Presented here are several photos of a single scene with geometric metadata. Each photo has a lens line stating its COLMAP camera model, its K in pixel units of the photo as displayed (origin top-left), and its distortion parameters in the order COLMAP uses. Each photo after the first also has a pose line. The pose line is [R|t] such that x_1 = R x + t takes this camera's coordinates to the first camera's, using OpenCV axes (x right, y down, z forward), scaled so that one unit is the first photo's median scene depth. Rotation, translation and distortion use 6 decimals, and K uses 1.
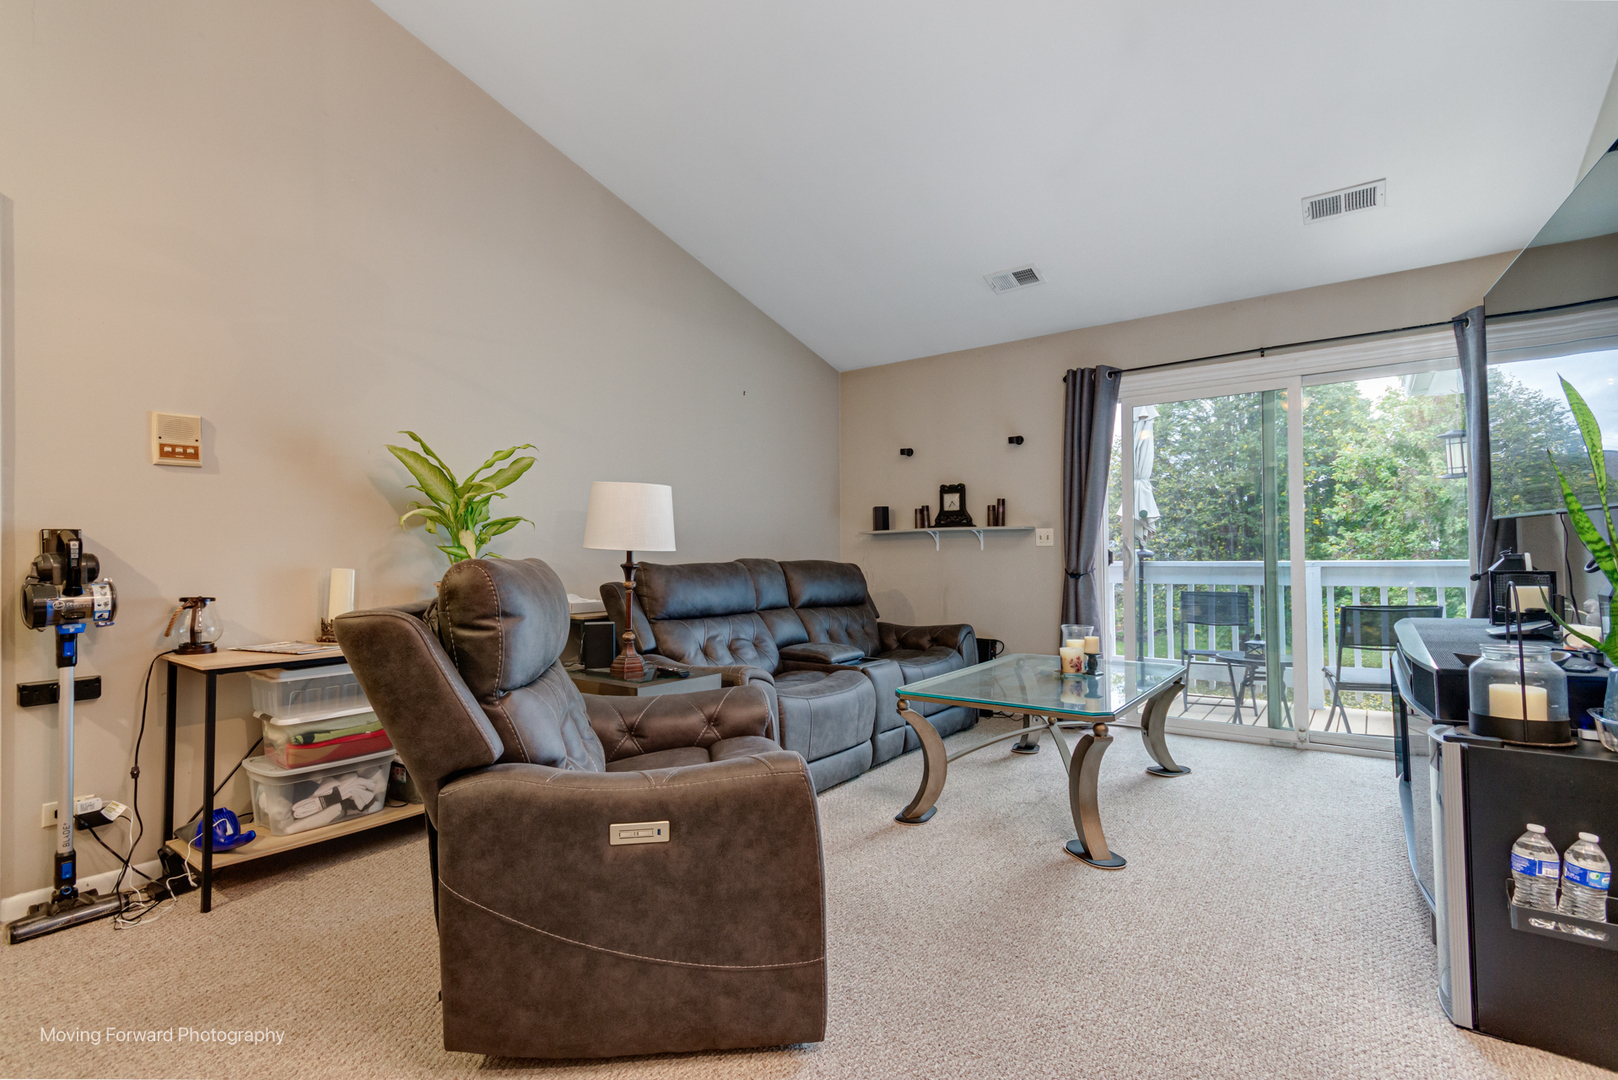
lens RADIAL K [[766.5, 0, 810.7], [0, 766.5, 541.9], [0, 0, 1]] dist [0.010887, -0.001675]
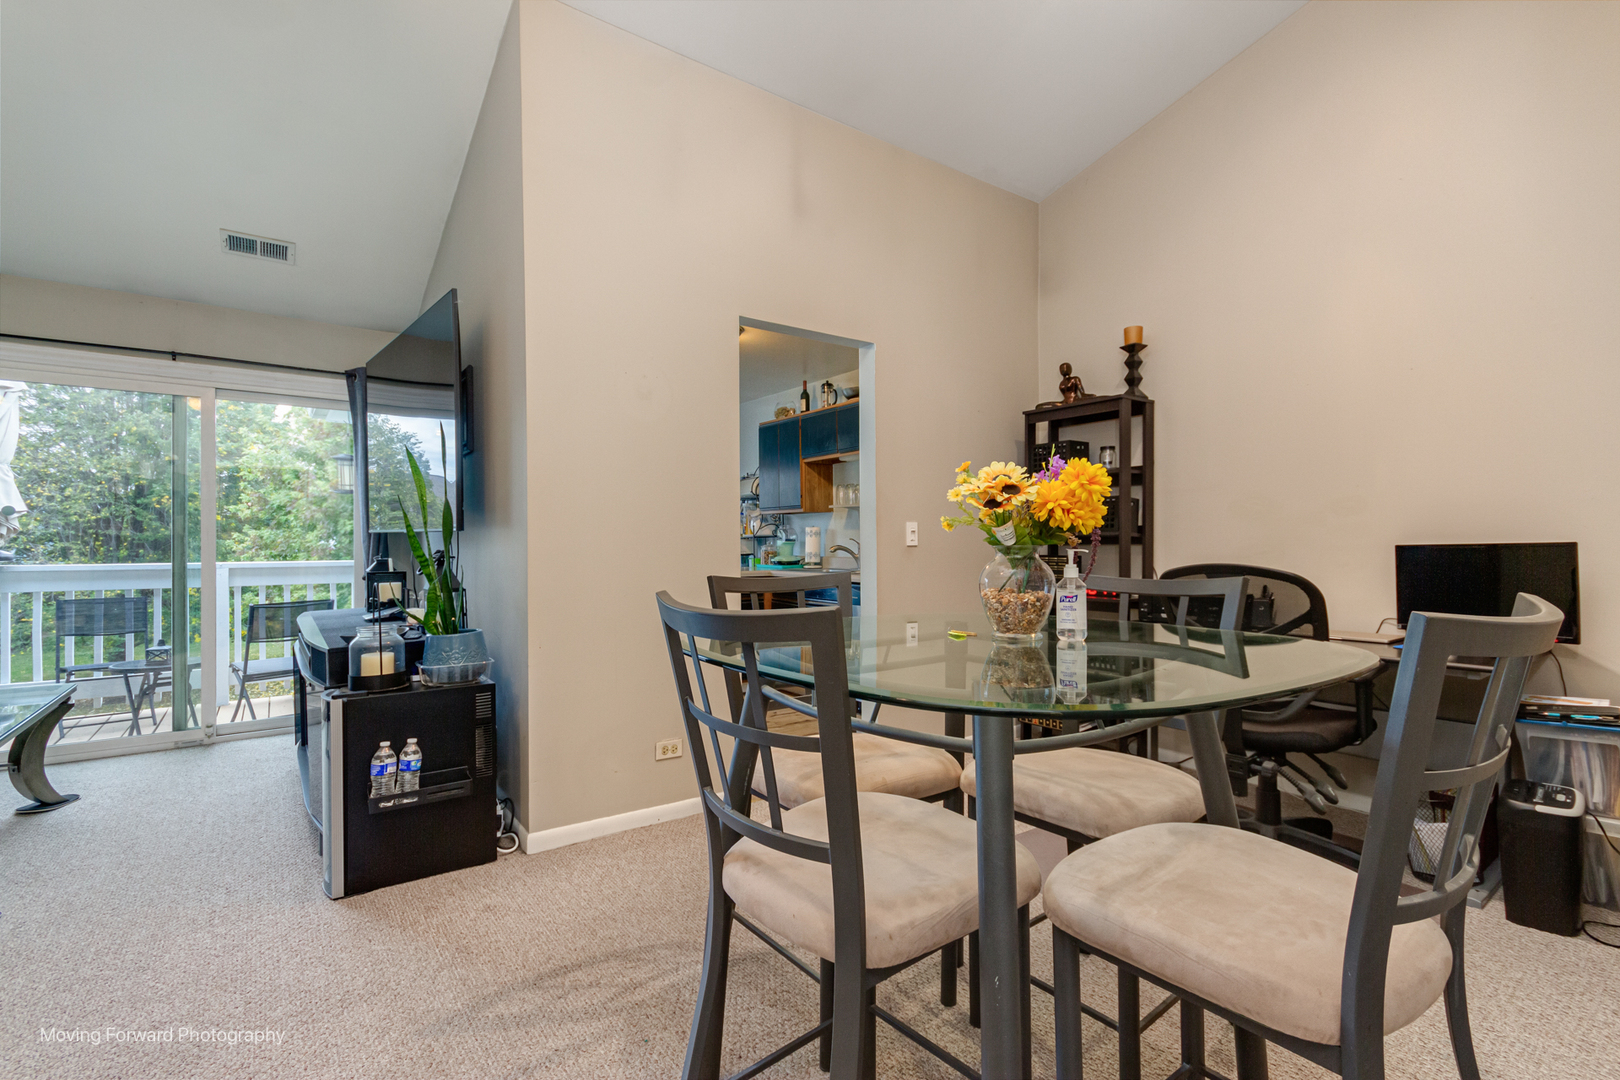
lens RADIAL K [[767.4, 0, 817.1], [0, 767.4, 537.8], [0, 0, 1]] dist [0.010887, -0.001675]
pose [[0.321249, 0.012622, 0.946911, -0.118384], [-0.014533, 0.999859, -0.008398, -0.018980], [-0.946883, -0.011063, 0.321387, -0.147594]]
